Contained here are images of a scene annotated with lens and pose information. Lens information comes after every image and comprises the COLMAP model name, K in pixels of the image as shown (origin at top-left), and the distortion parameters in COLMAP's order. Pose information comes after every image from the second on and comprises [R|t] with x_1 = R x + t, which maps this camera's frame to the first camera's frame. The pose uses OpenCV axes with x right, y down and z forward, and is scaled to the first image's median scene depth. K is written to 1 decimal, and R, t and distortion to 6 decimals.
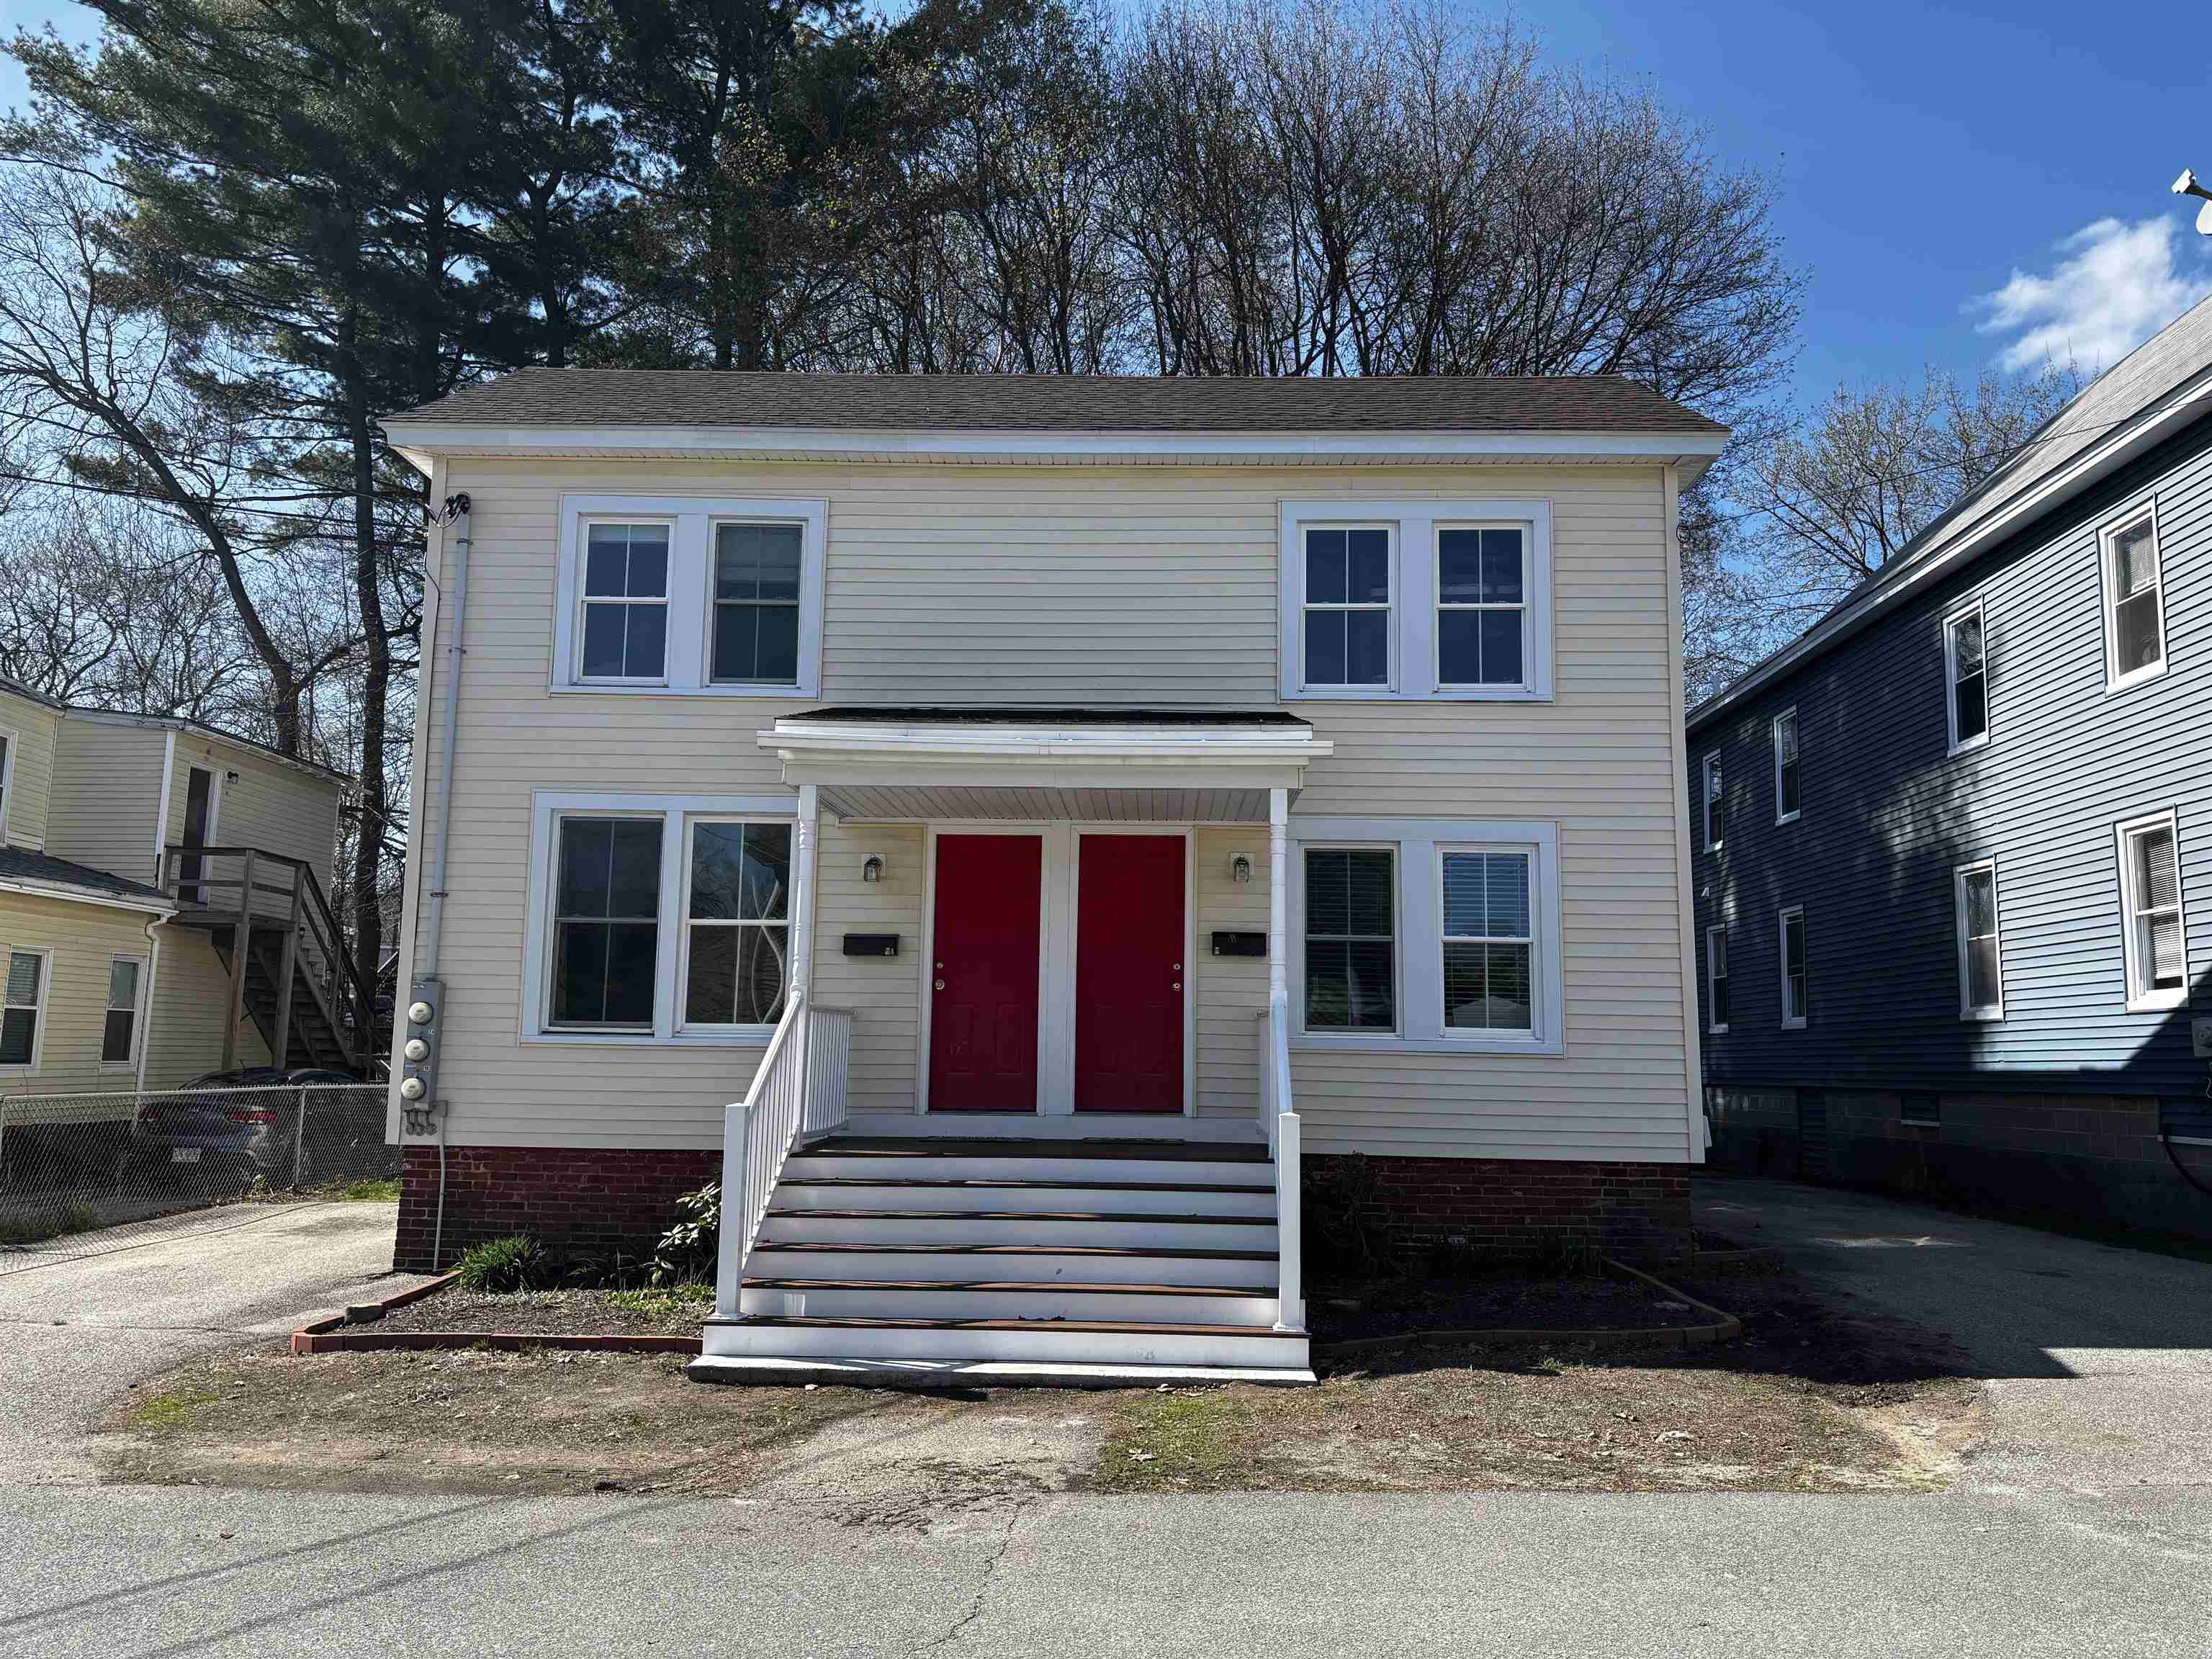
lens RADIAL K [[1668.3, 0, 1101.4], [0, 1668.3, 828.2], [0, 0, 1]] dist [0.040584, -0.044398]
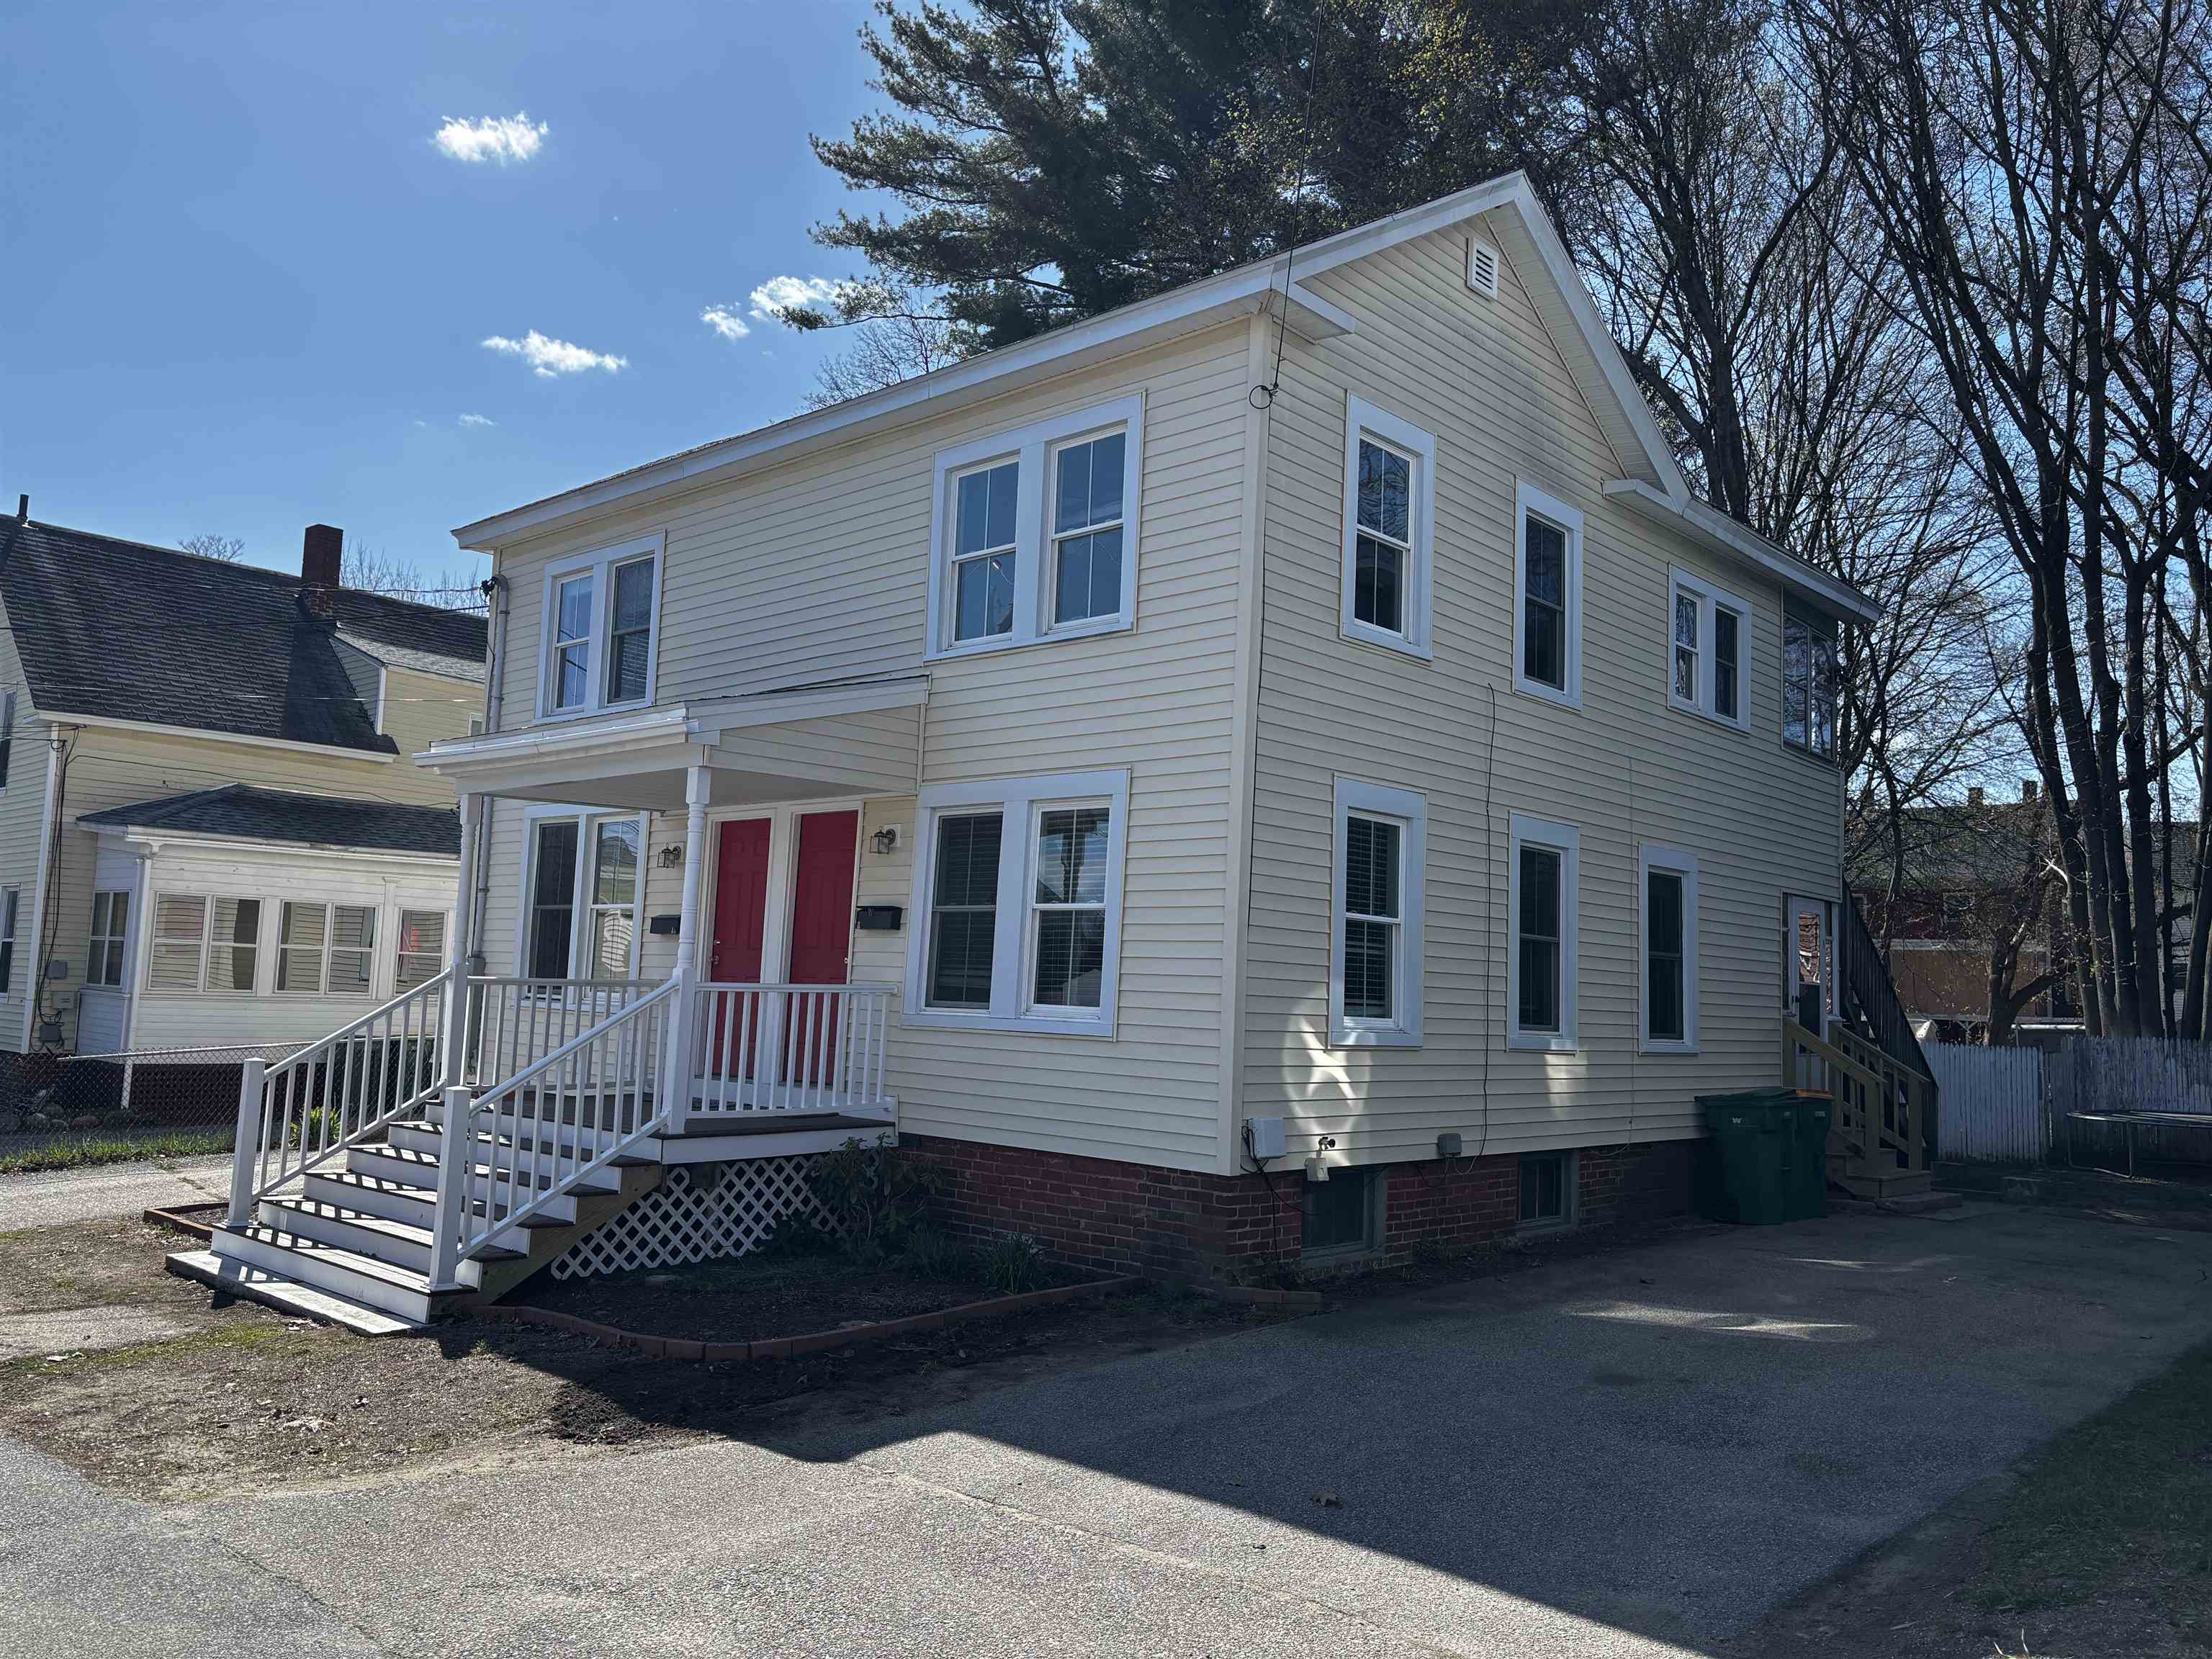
lens RADIAL K [[1668.3, 0, 1100.5], [0, 1668.3, 835.0], [0, 0, 1]] dist [0.040584, -0.044398]
pose [[0.753800, -0.050190, -0.655184, 0.820855], [0.067942, 0.997688, 0.001741, 0.028037], [0.653582, -0.045827, 0.755467, 0.341876]]
